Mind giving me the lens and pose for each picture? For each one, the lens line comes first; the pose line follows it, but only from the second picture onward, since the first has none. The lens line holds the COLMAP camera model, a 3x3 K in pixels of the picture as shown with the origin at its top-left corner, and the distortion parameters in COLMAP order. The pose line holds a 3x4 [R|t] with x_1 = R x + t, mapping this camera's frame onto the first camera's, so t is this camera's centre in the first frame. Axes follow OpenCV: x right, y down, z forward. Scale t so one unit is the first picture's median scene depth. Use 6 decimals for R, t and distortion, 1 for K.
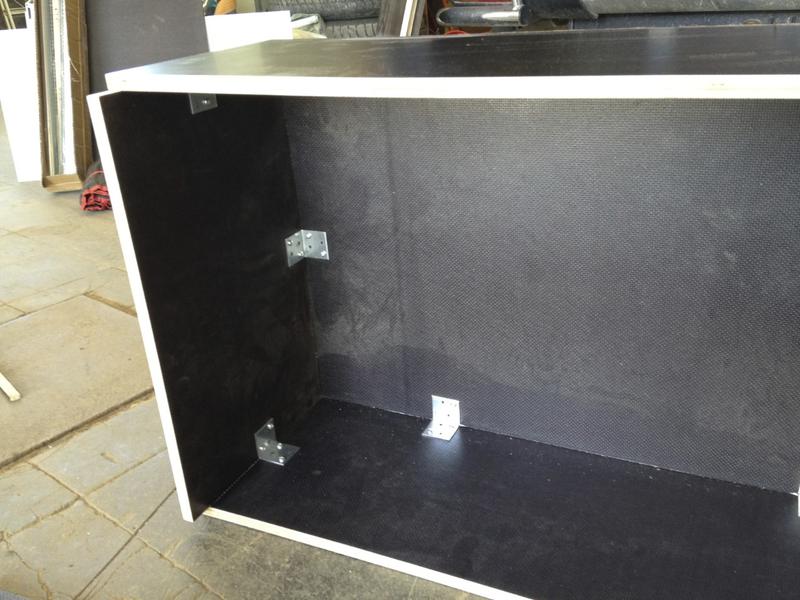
lens RADIAL K [[748.5, 0, 398.0], [0, 748.5, 298.0], [0, 0, 1]] dist [0.046103, 0.000000]
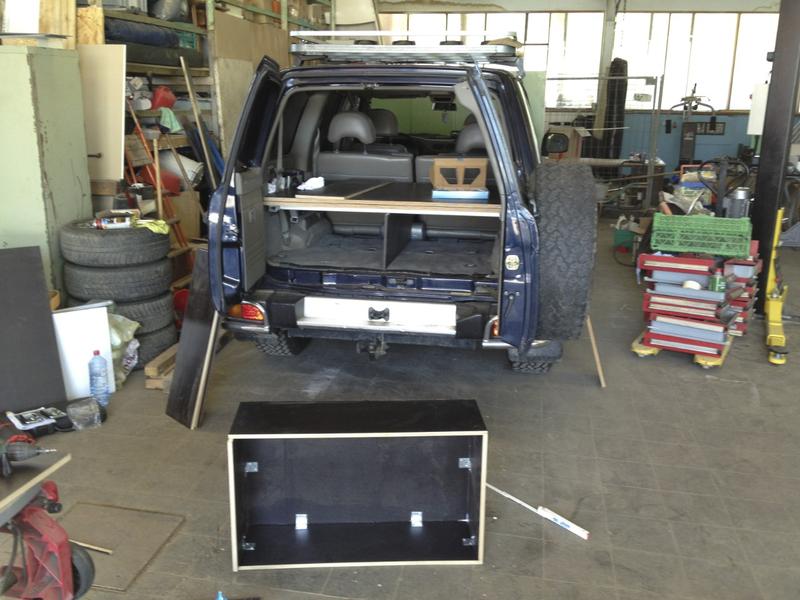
lens RADIAL K [[748.5, 0, 397.7], [0, 748.5, 299.6], [0, 0, 1]] dist [0.046103, 0.000000]
pose [[0.871028, -0.047657, 0.488917, -0.977384], [0.128162, 0.982859, -0.132523, -0.243423], [-0.474220, 0.178092, 0.862205, -1.784414]]
